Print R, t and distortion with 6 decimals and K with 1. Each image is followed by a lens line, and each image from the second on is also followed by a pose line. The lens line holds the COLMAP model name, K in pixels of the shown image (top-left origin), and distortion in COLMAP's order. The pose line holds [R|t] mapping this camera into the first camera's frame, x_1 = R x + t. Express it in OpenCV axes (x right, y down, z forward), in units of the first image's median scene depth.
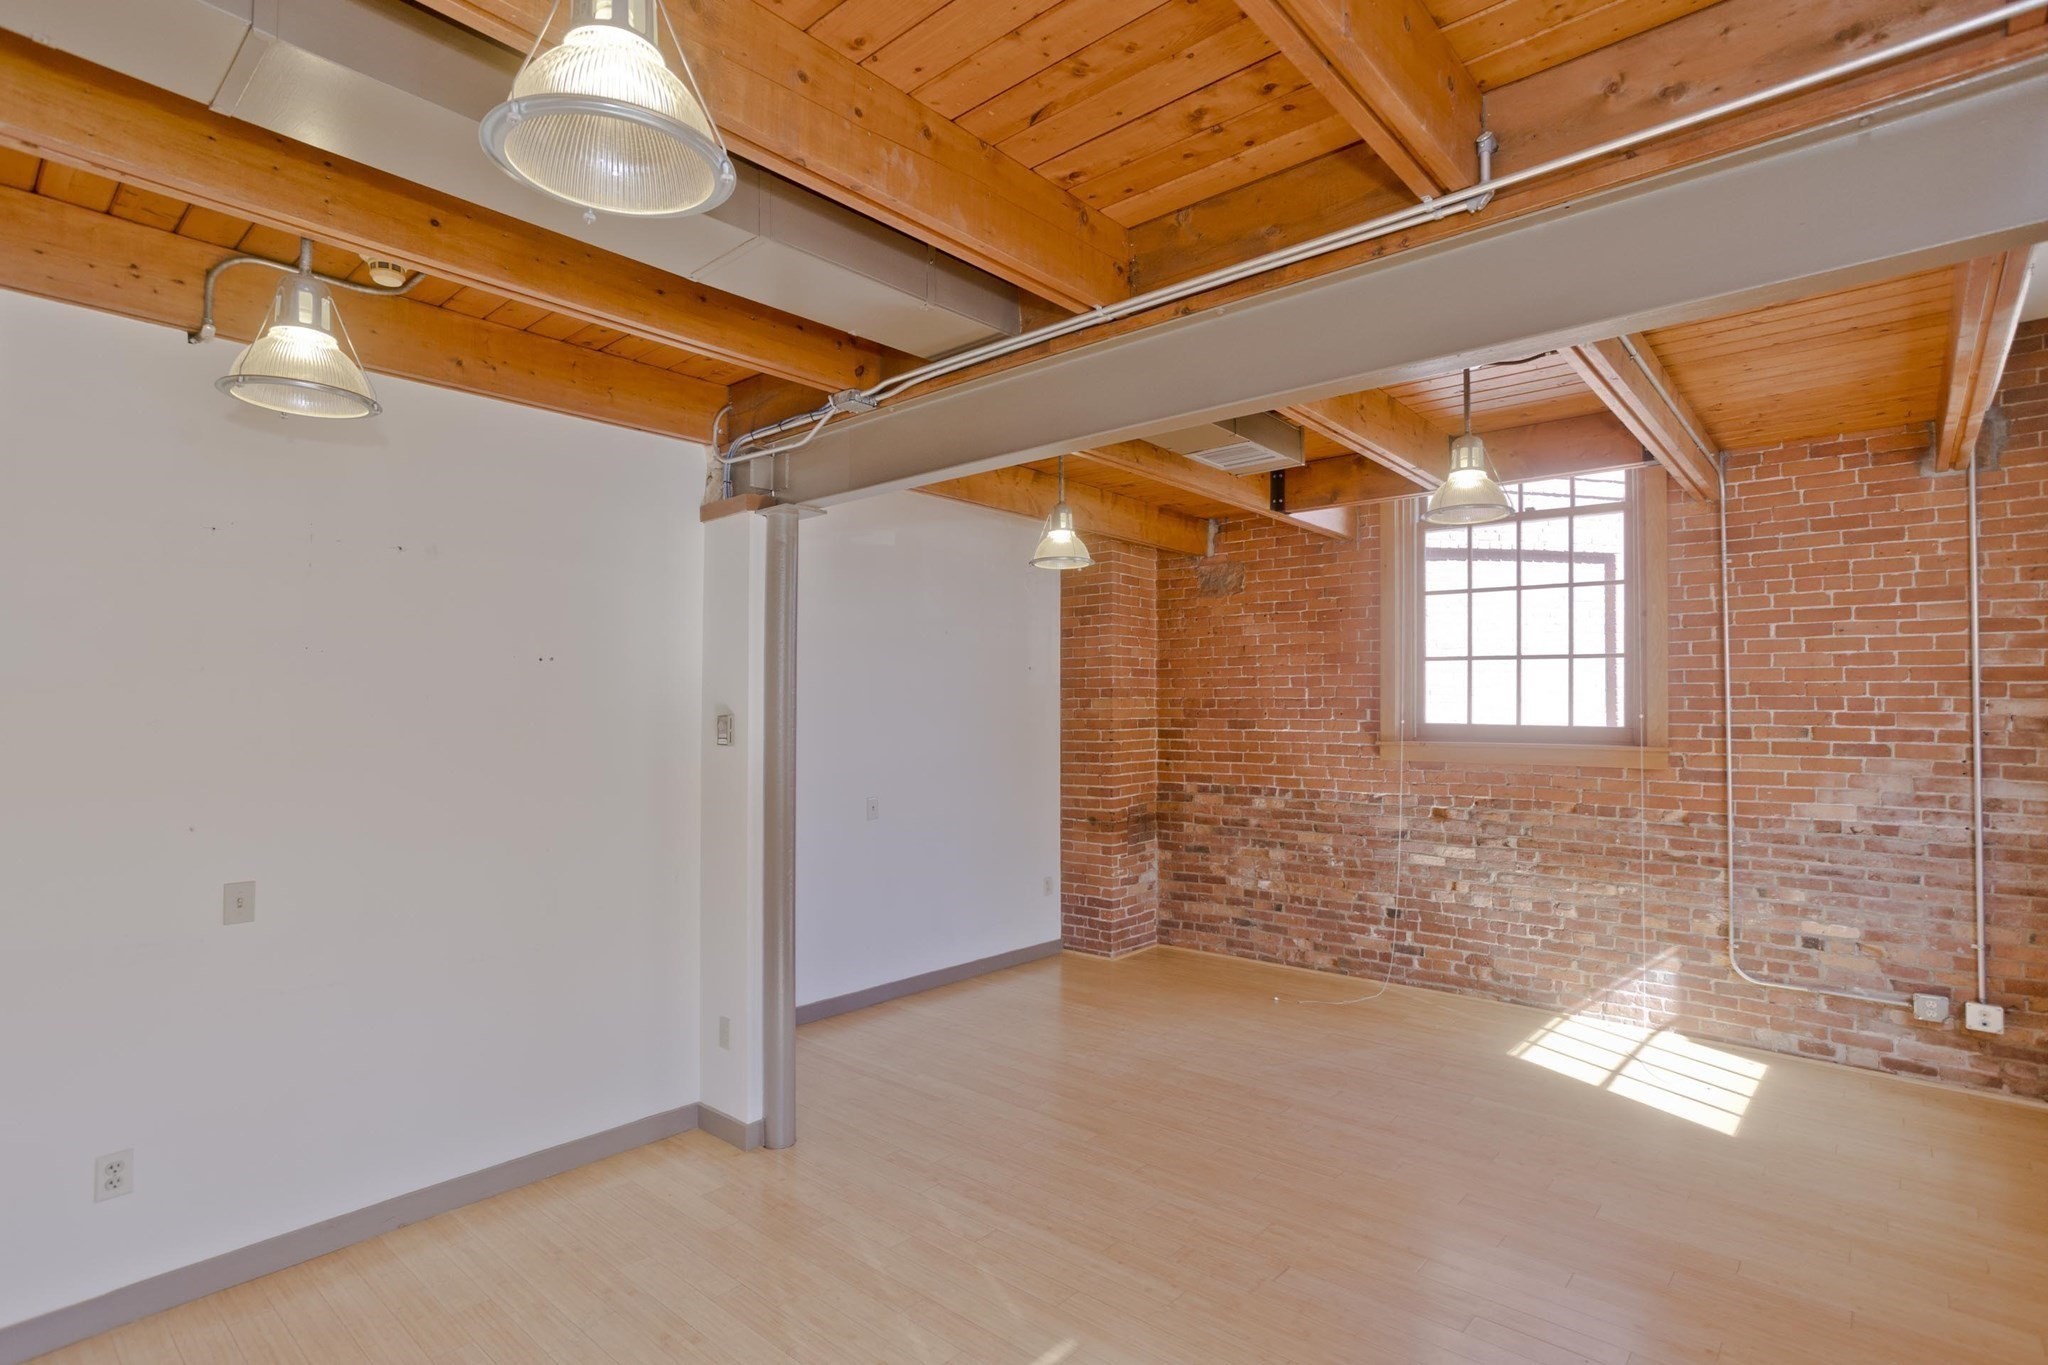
lens RADIAL K [[1006.2, 0, 1017.9], [0, 1006.2, 675.0], [0, 0, 1]] dist [-0.025212, 0.015023]
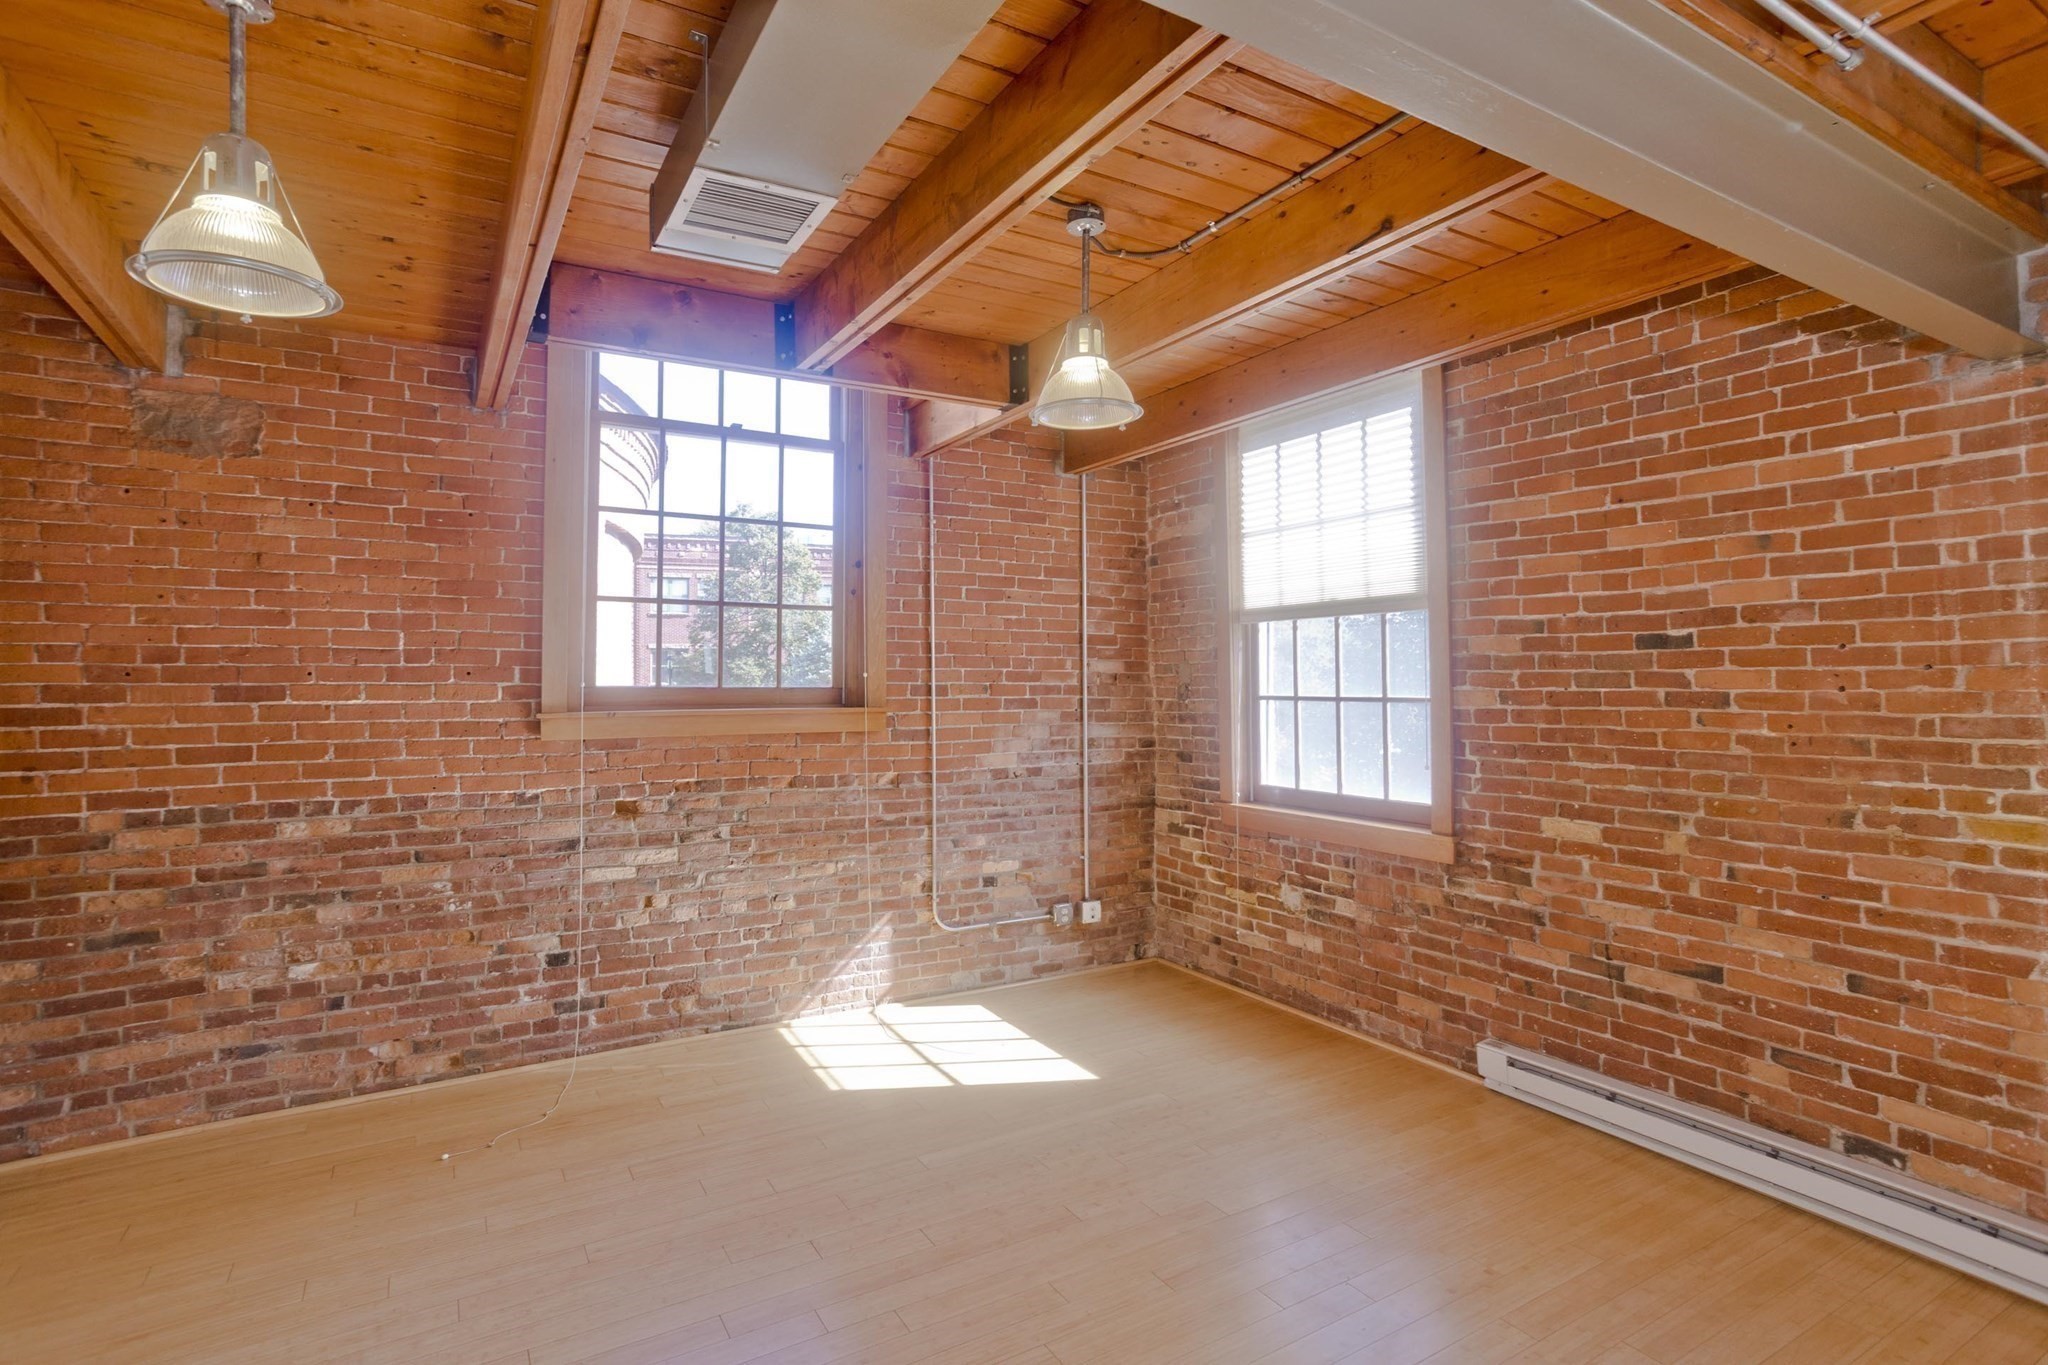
lens RADIAL K [[1006.2, 0, 1026.7], [0, 1006.2, 661.2], [0, 0, 1]] dist [-0.025212, 0.015023]
pose [[0.315480, 0.016587, 0.948787, -0.197455], [-0.026861, 0.999603, -0.008544, 0.029552], [-0.948552, -0.022790, 0.315800, 0.507848]]
